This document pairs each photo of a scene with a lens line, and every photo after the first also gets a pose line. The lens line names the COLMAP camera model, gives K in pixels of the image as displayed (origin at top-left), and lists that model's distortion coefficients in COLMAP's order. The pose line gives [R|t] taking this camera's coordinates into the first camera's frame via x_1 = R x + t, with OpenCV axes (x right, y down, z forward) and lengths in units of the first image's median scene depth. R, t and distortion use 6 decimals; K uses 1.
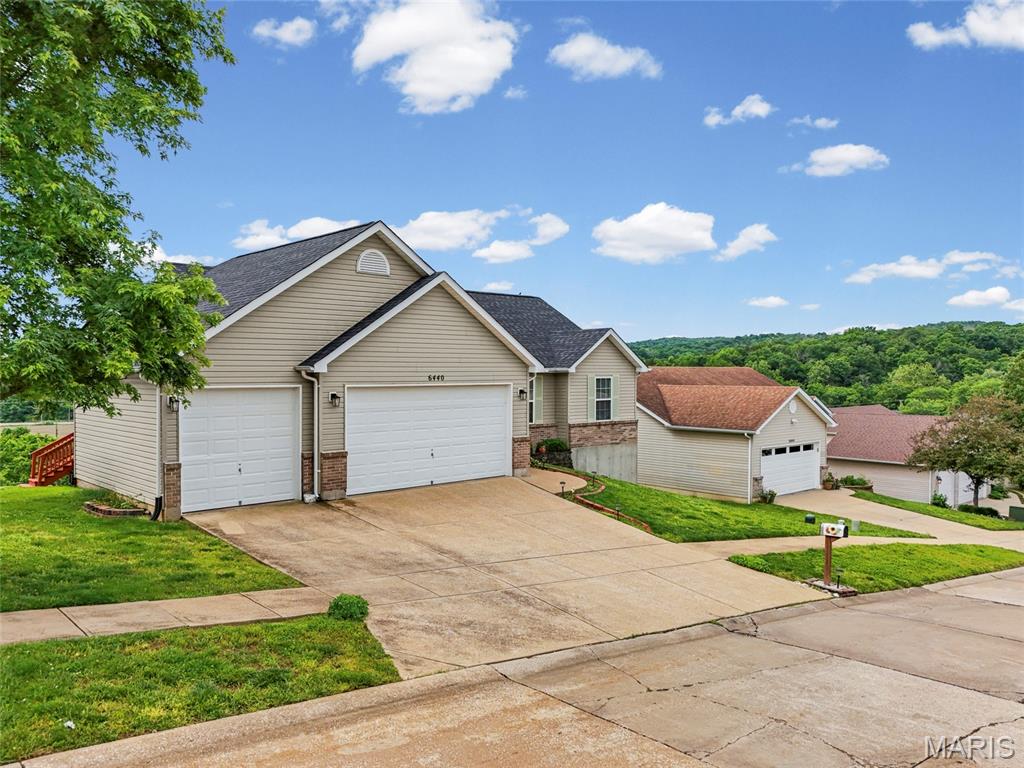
lens RADIAL K [[770.8, 0, 497.9], [0, 770.8, 379.4], [0, 0, 1]] dist [0.113620, -0.141331]
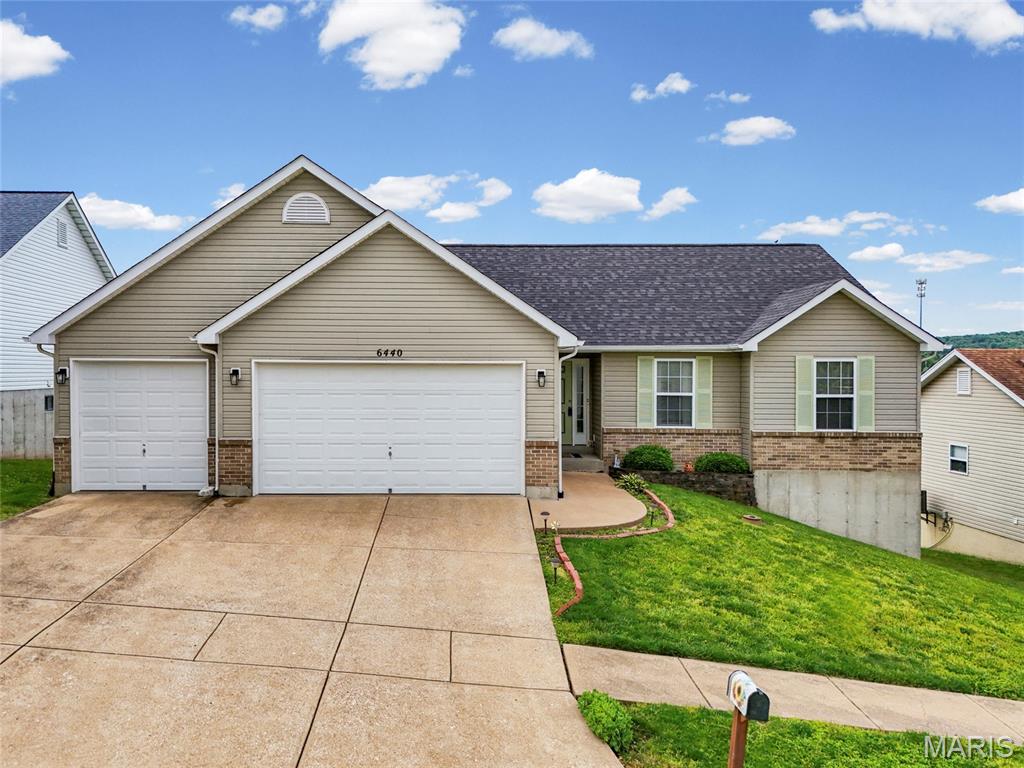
lens RADIAL K [[788.7, 0, 430.3], [0, 788.7, 374.8], [0, 0, 1]] dist [0.044280, -0.012760]
pose [[0.742420, 0.007466, -0.669893, 0.522509], [-0.011864, 0.999928, -0.002004, 0.023275], [0.669830, 0.009435, 0.742455, 0.511331]]
